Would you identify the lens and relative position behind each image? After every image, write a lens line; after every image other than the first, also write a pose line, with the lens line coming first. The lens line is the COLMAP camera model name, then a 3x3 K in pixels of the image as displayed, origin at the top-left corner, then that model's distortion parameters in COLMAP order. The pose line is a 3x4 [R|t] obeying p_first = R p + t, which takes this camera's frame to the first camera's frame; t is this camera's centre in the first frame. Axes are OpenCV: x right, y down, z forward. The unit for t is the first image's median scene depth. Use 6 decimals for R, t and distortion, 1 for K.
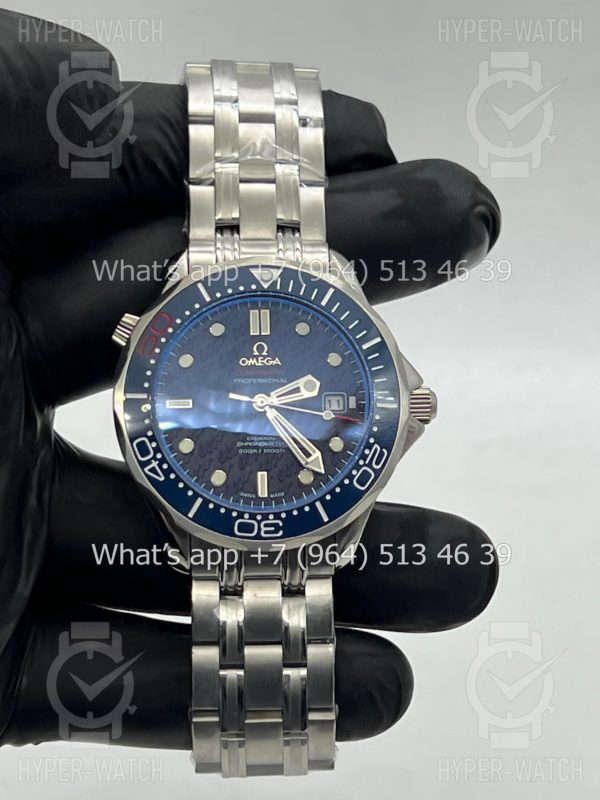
lens RADIAL K [[1922.7, 0, 300.3], [0, 1922.7, 394.1], [0, 0, 1]] dist [0.142994, 0.000000]
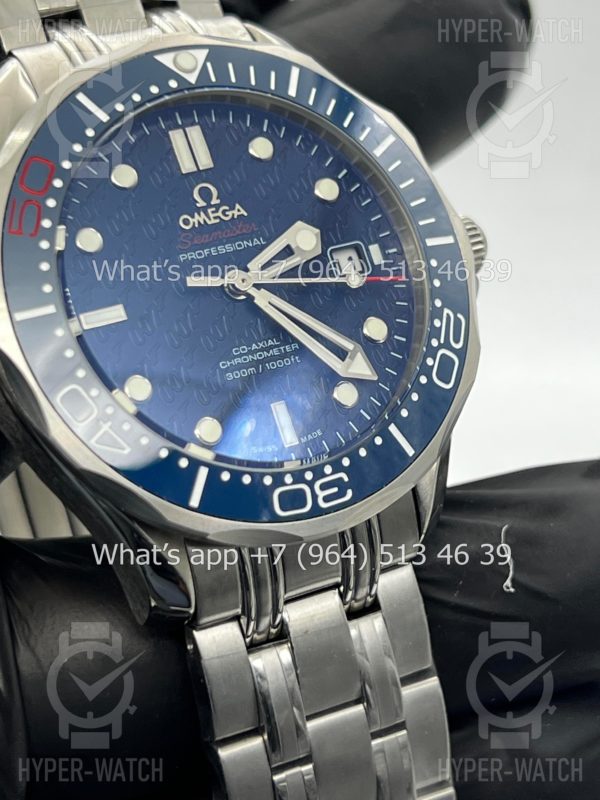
lens RADIAL K [[1922.7, 0, 303.0], [0, 1922.7, 403.6], [0, 0, 1]] dist [0.142994, 0.000000]
pose [[0.896767, -0.232577, 0.376454, -0.221867], [0.262045, 0.964642, -0.028265, 0.058591], [-0.356569, 0.123995, 0.926004, 0.484792]]
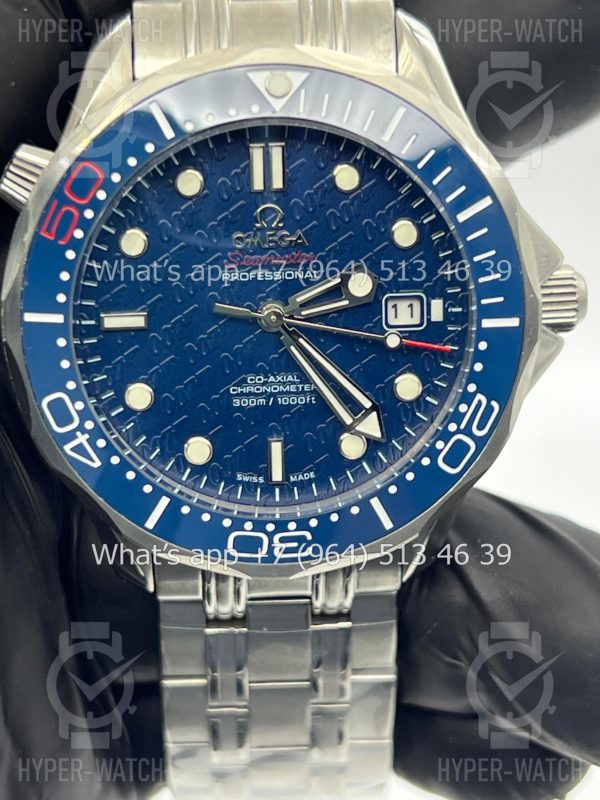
lens RADIAL K [[1922.7, 0, 283.1], [0, 1922.7, 405.8], [0, 0, 1]] dist [0.142994, 0.000000]
pose [[0.999767, -0.003691, -0.021277, -0.005518], [0.010200, 0.949155, 0.314645, -0.145967], [0.019034, -0.314788, 0.948971, 0.469234]]
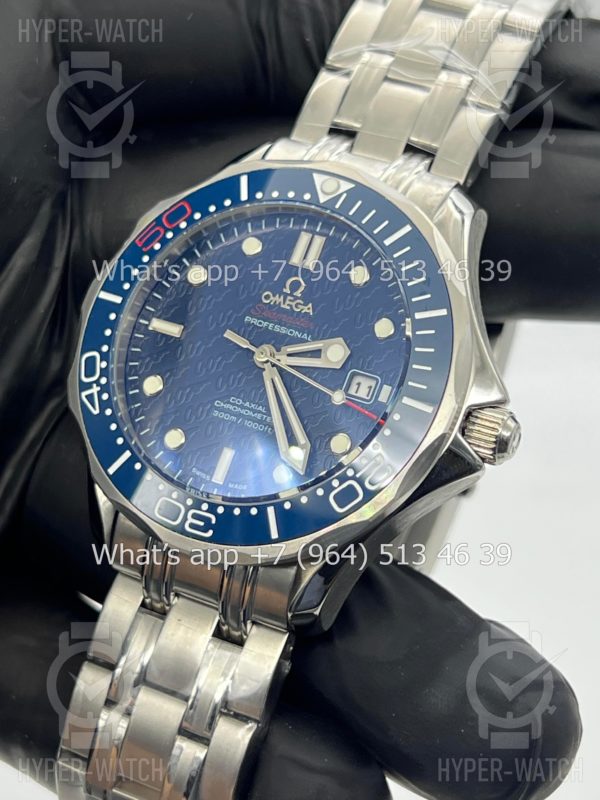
lens RADIAL K [[1922.7, 0, 275.9], [0, 1922.7, 385.7], [0, 0, 1]] dist [0.142994, 0.000000]
pose [[0.839367, 0.259654, -0.477538, 0.320818], [-0.323491, 0.944633, -0.054969, 0.051929], [0.436825, 0.200618, 0.876890, 0.393081]]
